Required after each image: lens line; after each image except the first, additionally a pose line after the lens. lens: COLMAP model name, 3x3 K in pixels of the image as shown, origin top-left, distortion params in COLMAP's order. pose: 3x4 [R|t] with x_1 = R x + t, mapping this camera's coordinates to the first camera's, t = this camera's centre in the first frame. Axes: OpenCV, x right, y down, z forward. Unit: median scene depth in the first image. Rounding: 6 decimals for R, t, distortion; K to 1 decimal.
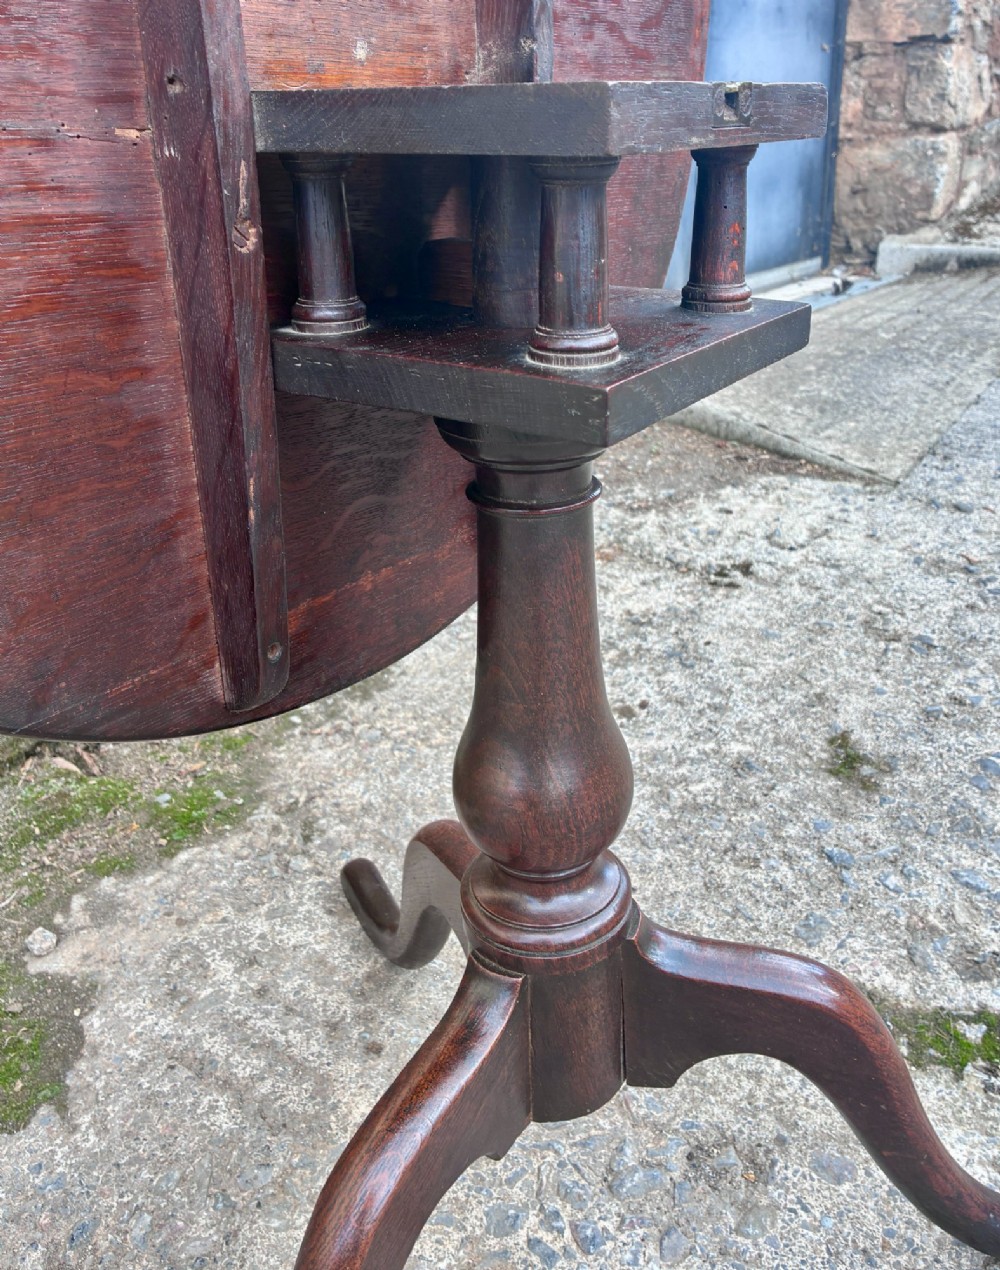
lens RADIAL K [[1113.0, 0, 525.5], [0, 1113.0, 544.4], [0, 0, 1]] dist [0.029565, -0.033616]
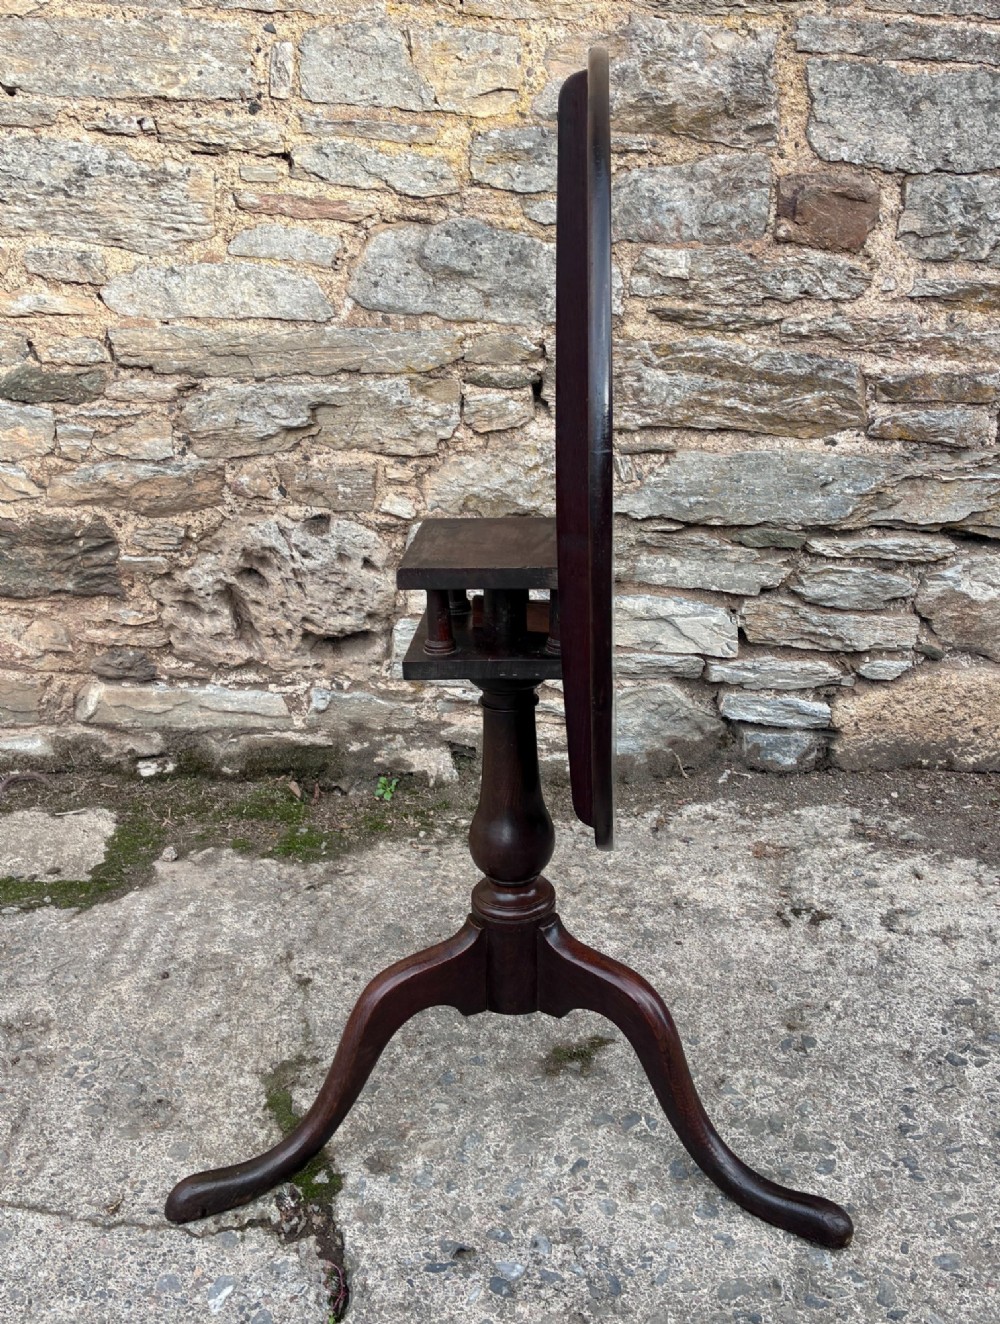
lens RADIAL K [[1285.4, 0, 525.5], [0, 1285.4, 619.1], [0, 0, 1]] dist [0.039814, -0.020393]
pose [[0.590921, 0.313179, -0.743459, 1.354250], [-0.352971, 0.929050, 0.110807, -0.437054], [0.725413, 0.196941, 0.659538, -0.035295]]
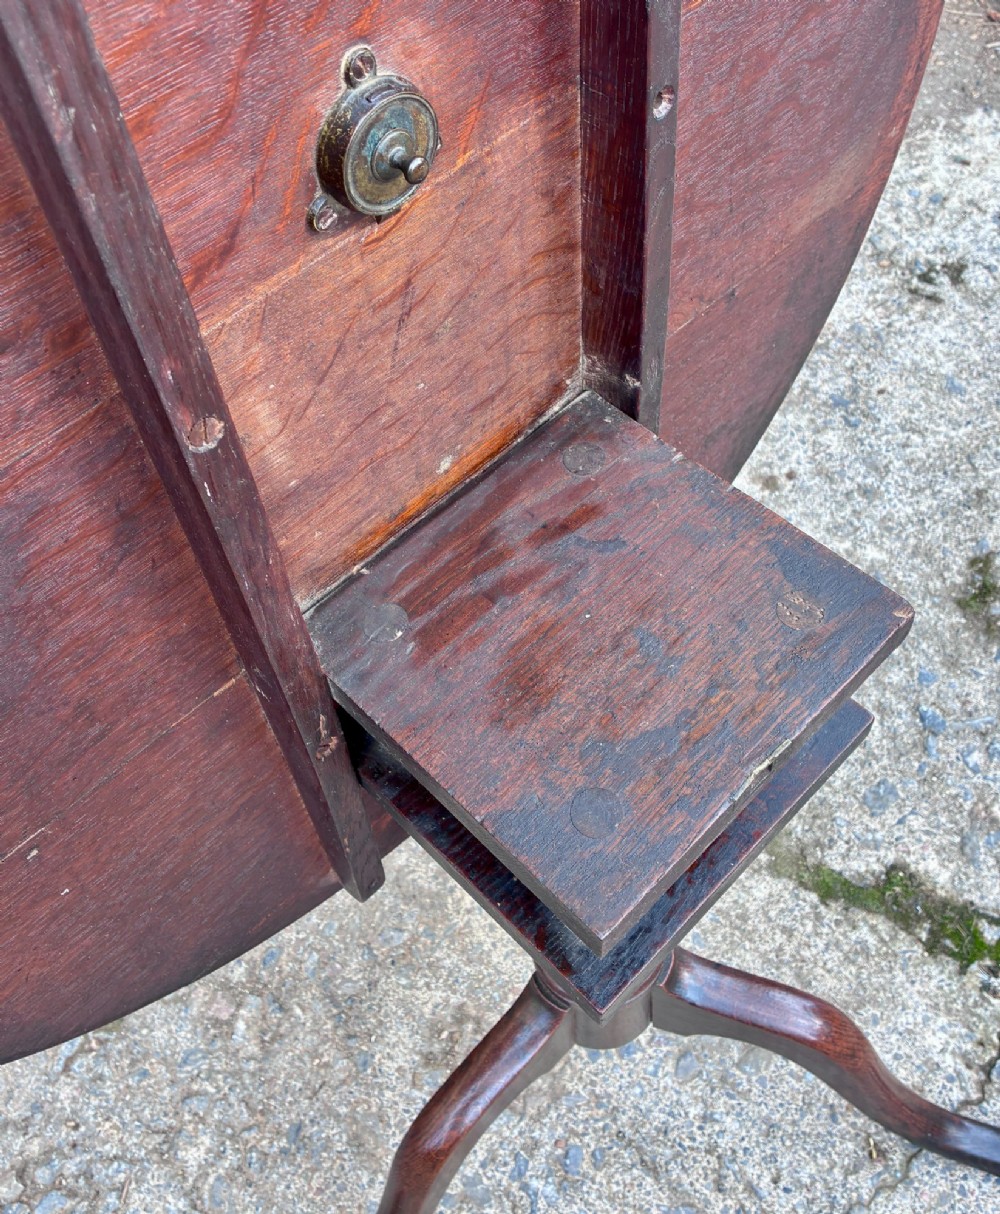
lens RADIAL K [[1196.3, 0, 472.0], [0, 1196.3, 514.4], [0, 0, 1]] dist [0.020497, -0.001009]
pose [[0.974030, 0.135694, -0.181256, 0.037922], [-0.020680, 0.850496, 0.525576, -0.499839], [0.225475, -0.508178, 0.831214, 0.056133]]
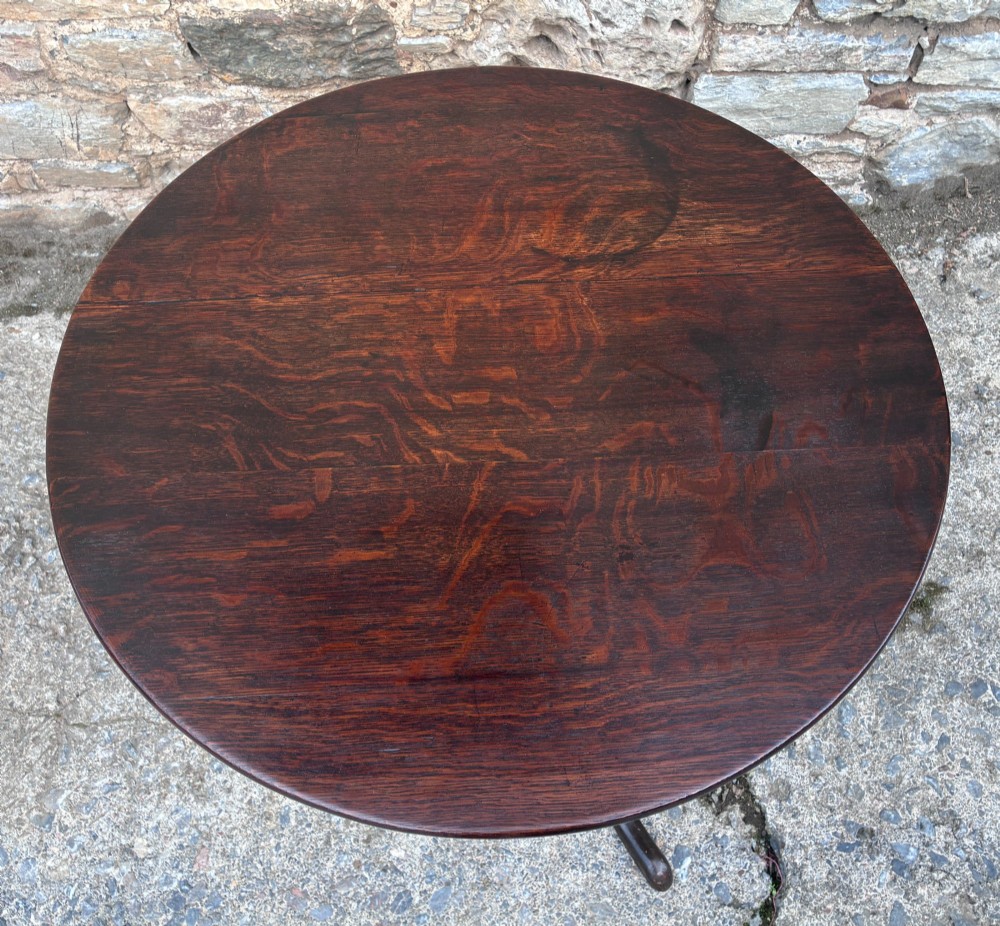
lens RADIAL K [[986.8, 0, 492.7], [0, 986.8, 463.2], [0, 0, 1]] dist [0.039352, -0.031659]
pose [[0.582726, 0.723687, -0.369740, 0.375783], [-0.293784, 0.611792, 0.734439, -0.790272], [0.757708, -0.319353, 0.569115, -0.046117]]
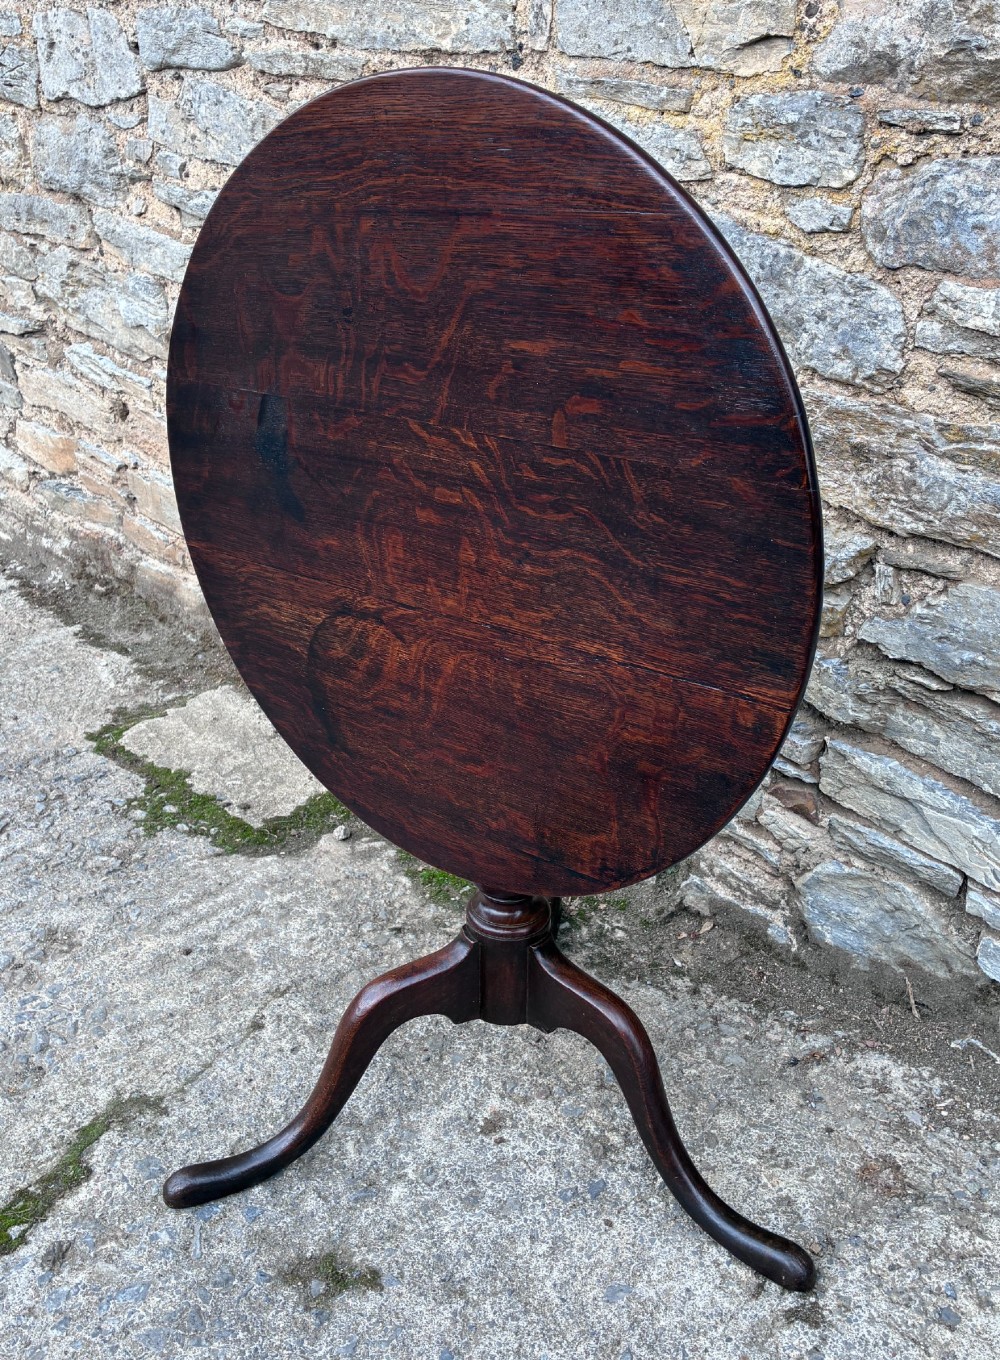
lens RADIAL K [[1274.8, 0, 516.2], [0, 1274.8, 634.0], [0, 0, 1]] dist [0.014586, 0.024305]
pose [[-0.158657, 0.470729, -0.867895, 1.170935], [-0.383712, 0.780533, 0.493490, -1.031803], [0.909721, 0.411318, 0.056787, 1.017769]]
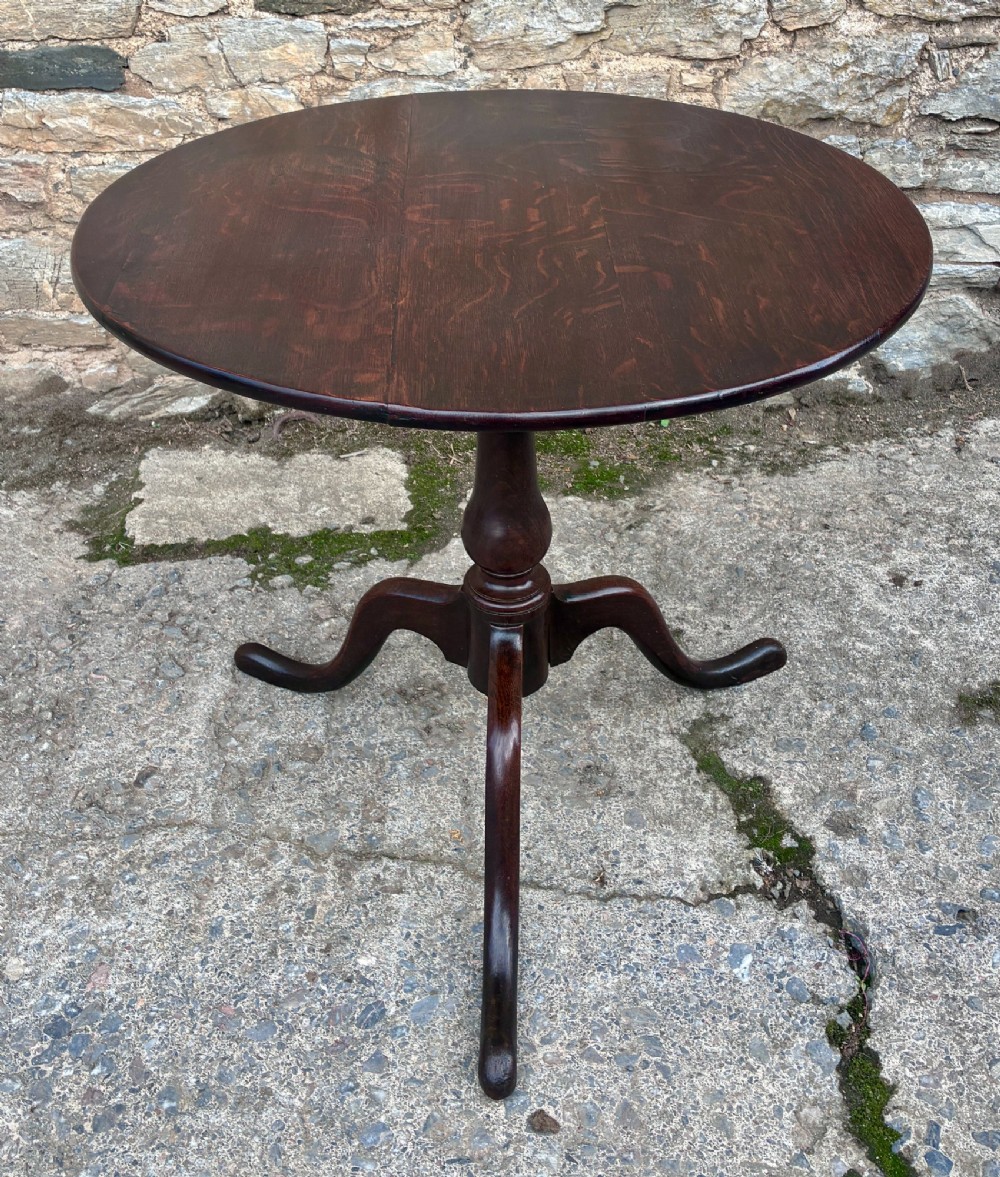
lens RADIAL K [[1325.8, 0, 527.9], [0, 1325.8, 418.8], [0, 0, 1]] dist [0.011994, 0.023378]
pose [[0.619442, 0.432285, -0.655303, 0.936270], [-0.325970, 0.901006, 0.286236, -0.379636], [0.714168, 0.036303, 0.699033, -0.396290]]
